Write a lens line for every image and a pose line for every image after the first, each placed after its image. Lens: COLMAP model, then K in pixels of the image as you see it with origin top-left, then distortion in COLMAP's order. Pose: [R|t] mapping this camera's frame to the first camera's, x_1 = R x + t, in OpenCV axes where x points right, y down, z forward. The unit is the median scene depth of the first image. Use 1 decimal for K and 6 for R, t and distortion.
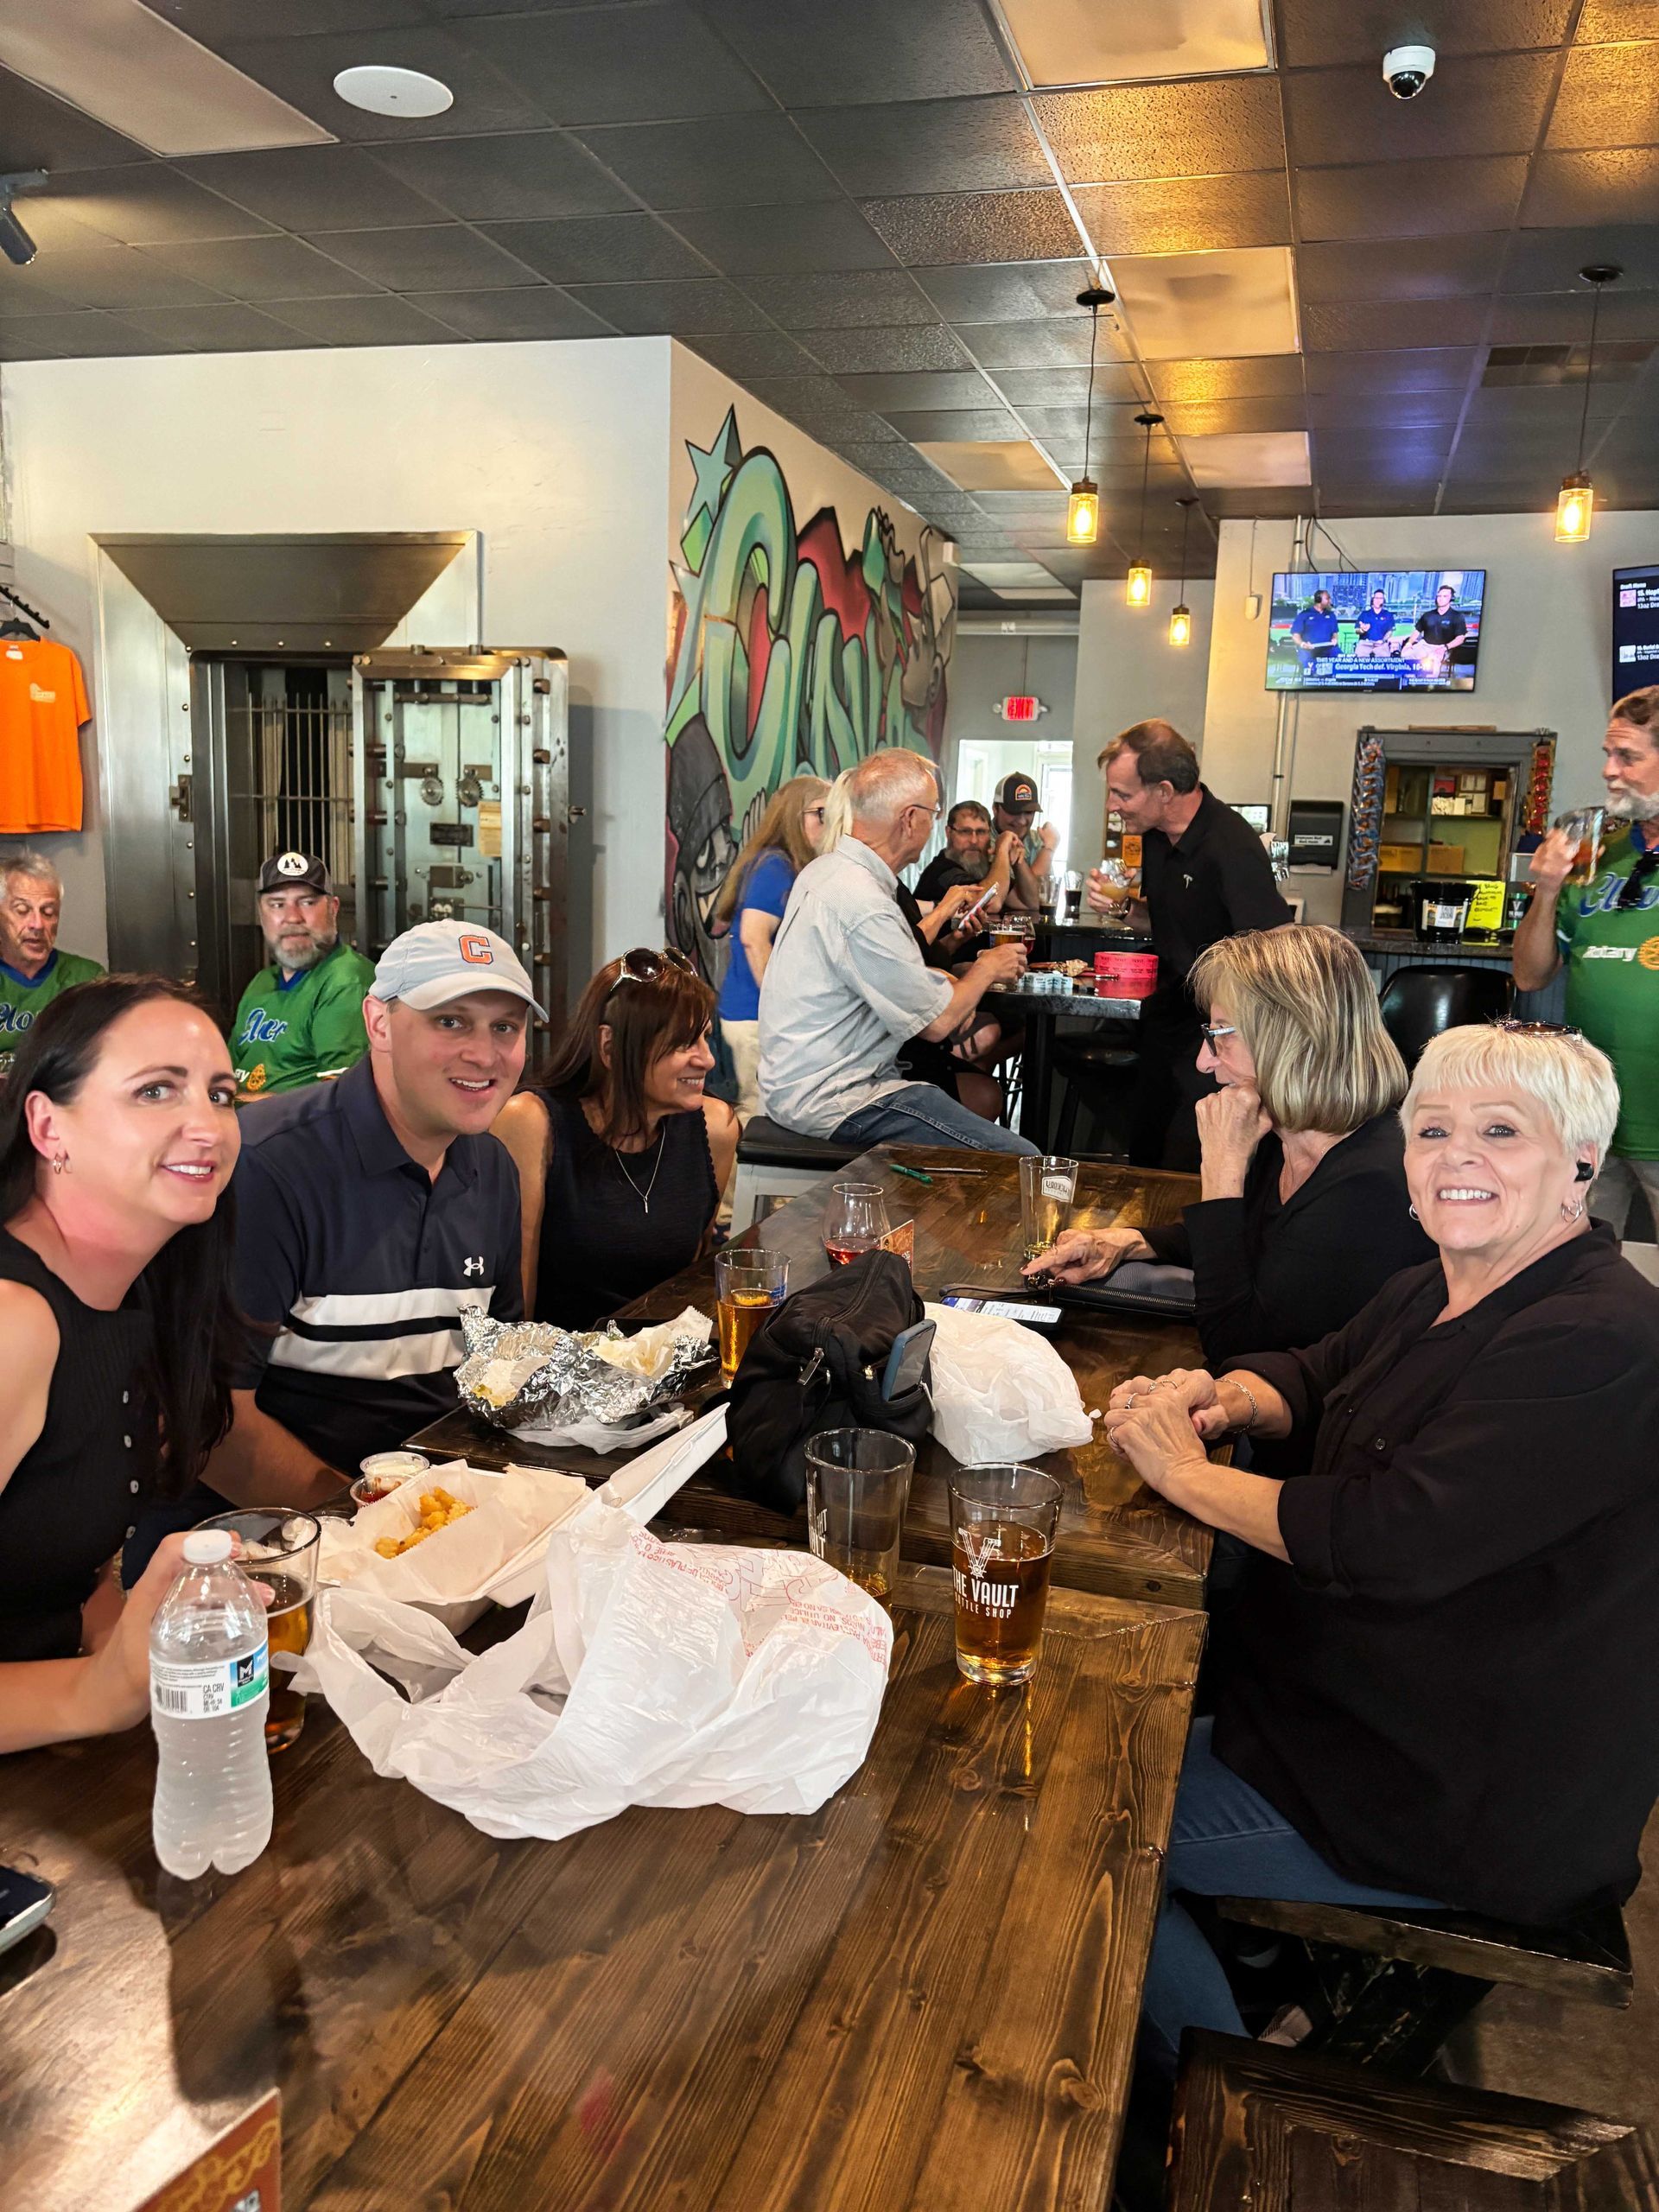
lens RADIAL K [[1695.9, 0, 822.2], [0, 1695.9, 1105.4], [0, 0, 1]] dist [0.031313, -0.015490]
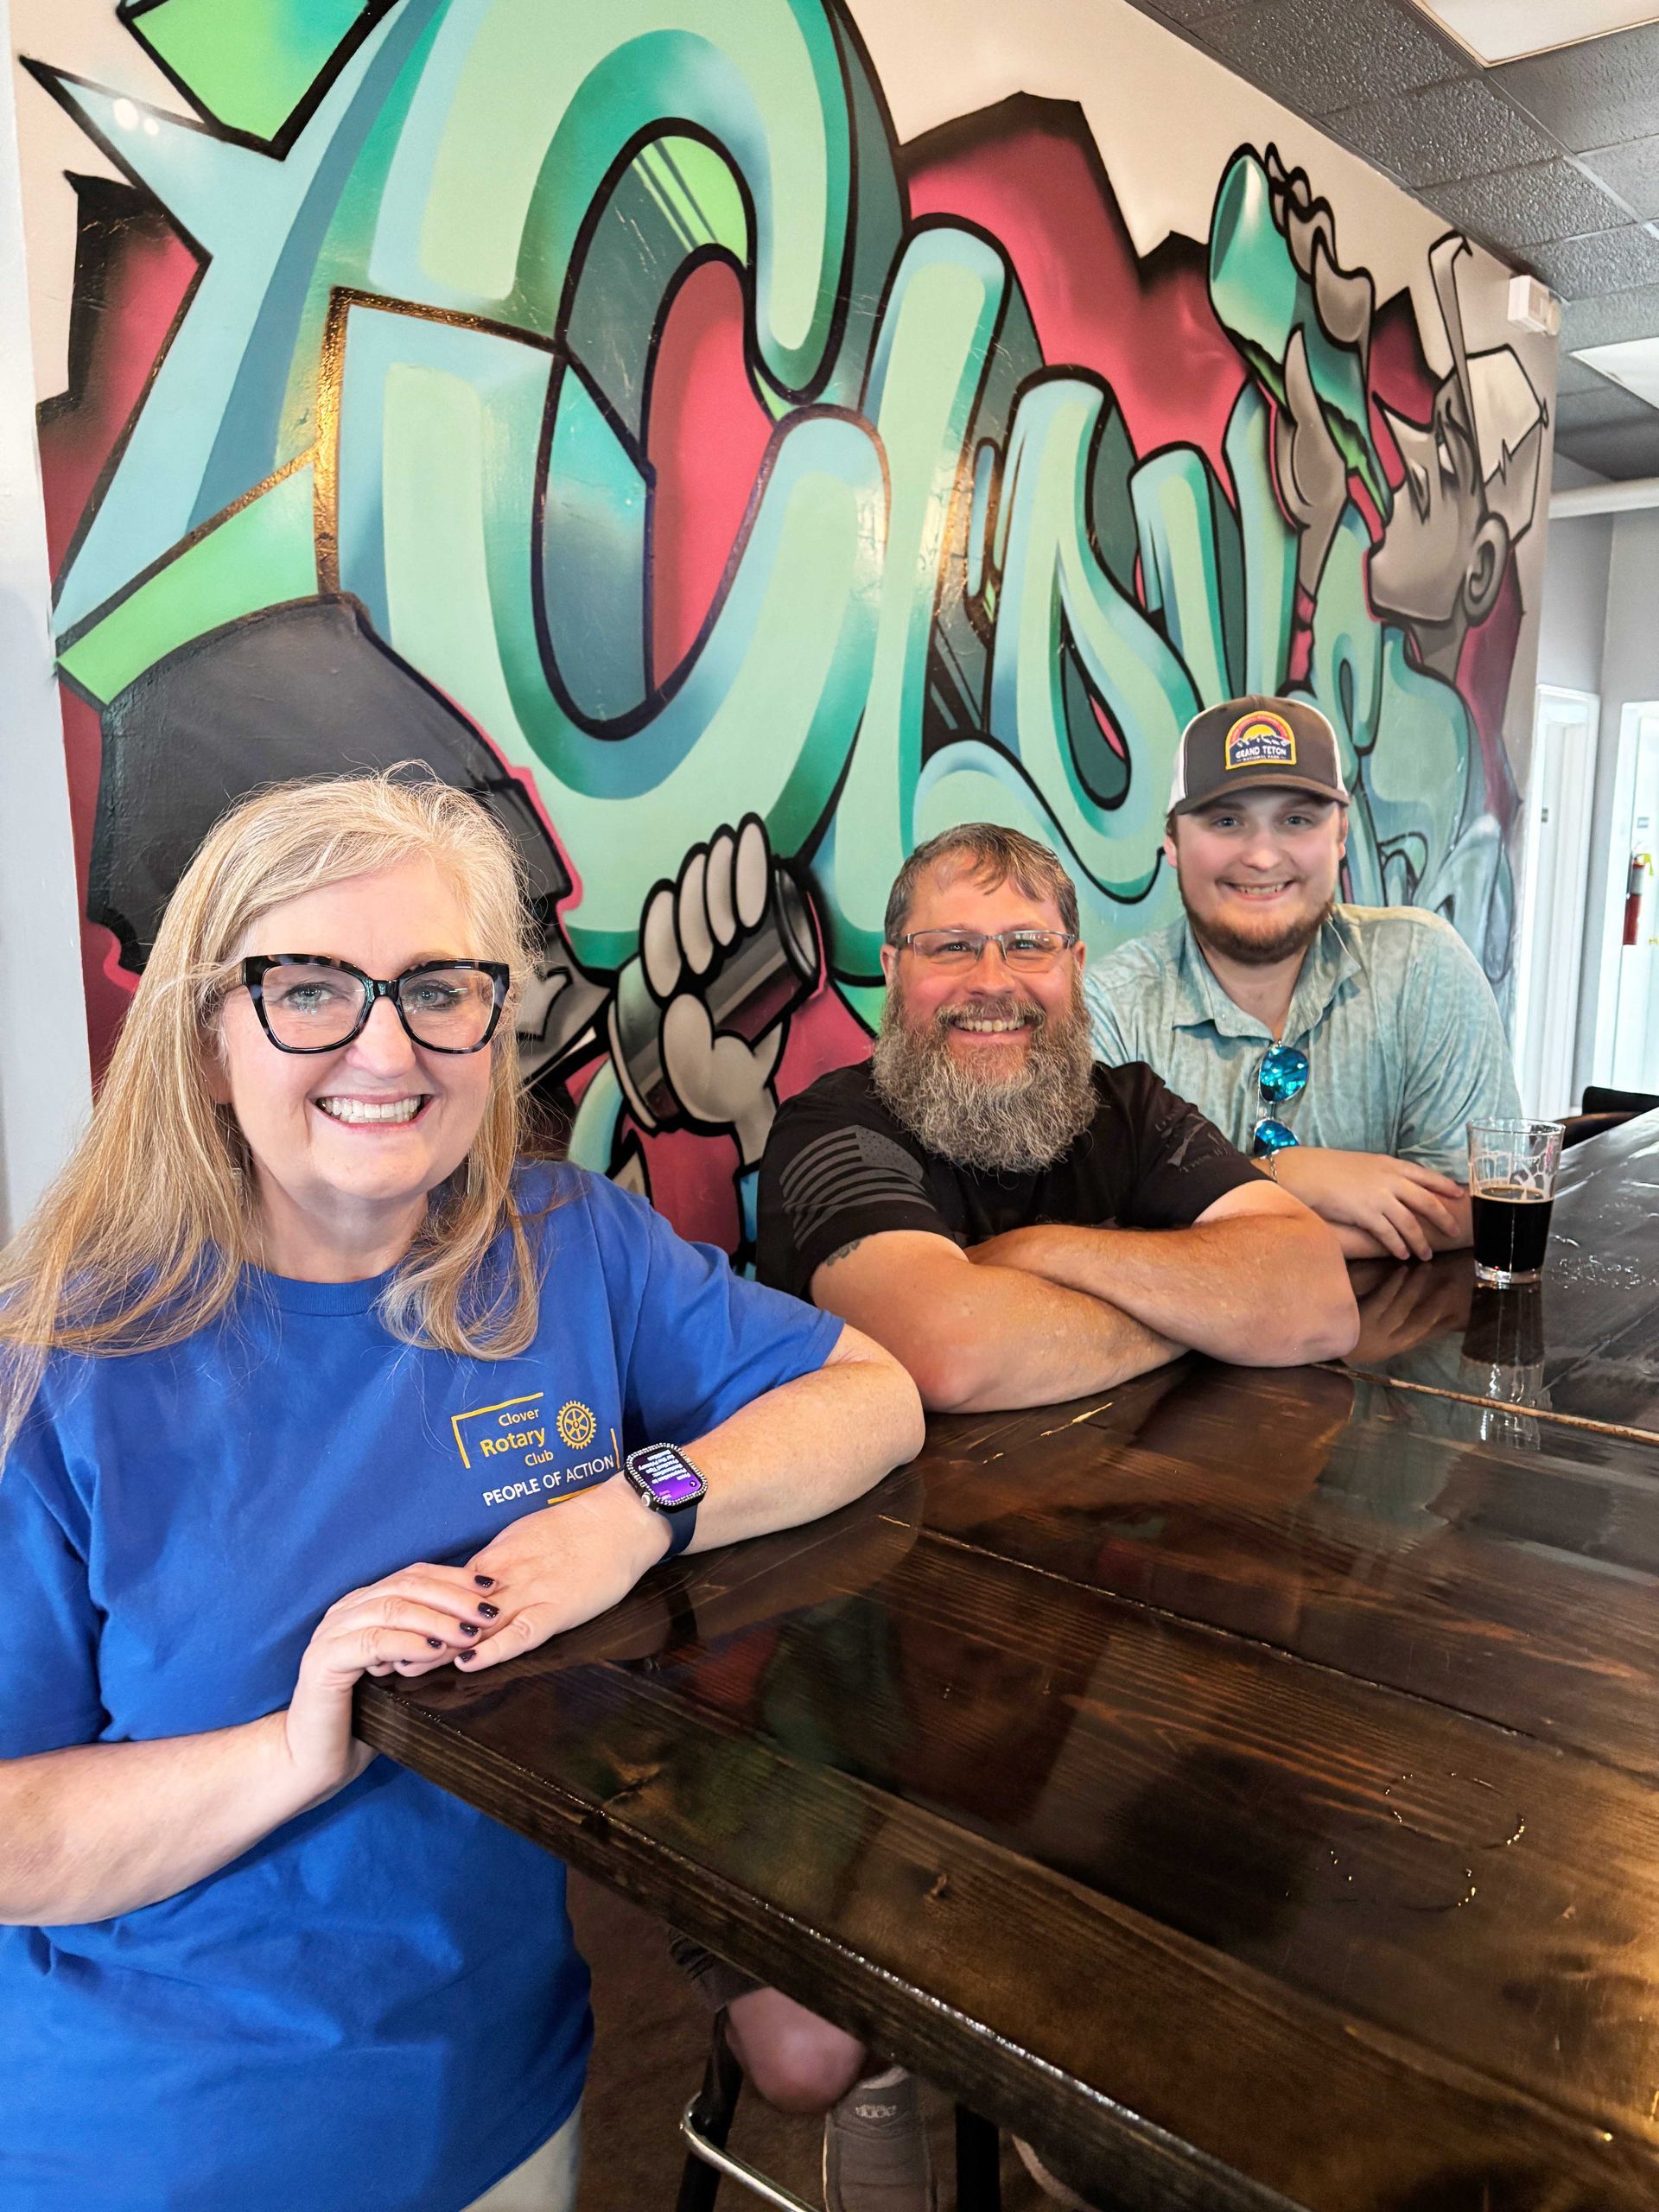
lens RADIAL K [[1695.9, 0, 827.7], [0, 1695.9, 1110.4], [0, 0, 1]] dist [0.031313, -0.015490]
pose [[0.912788, 0.032068, -0.407173, 0.112224], [-0.036117, 0.999345, -0.002260, -0.099411], [0.406834, 0.016768, 0.913348, 0.546018]]
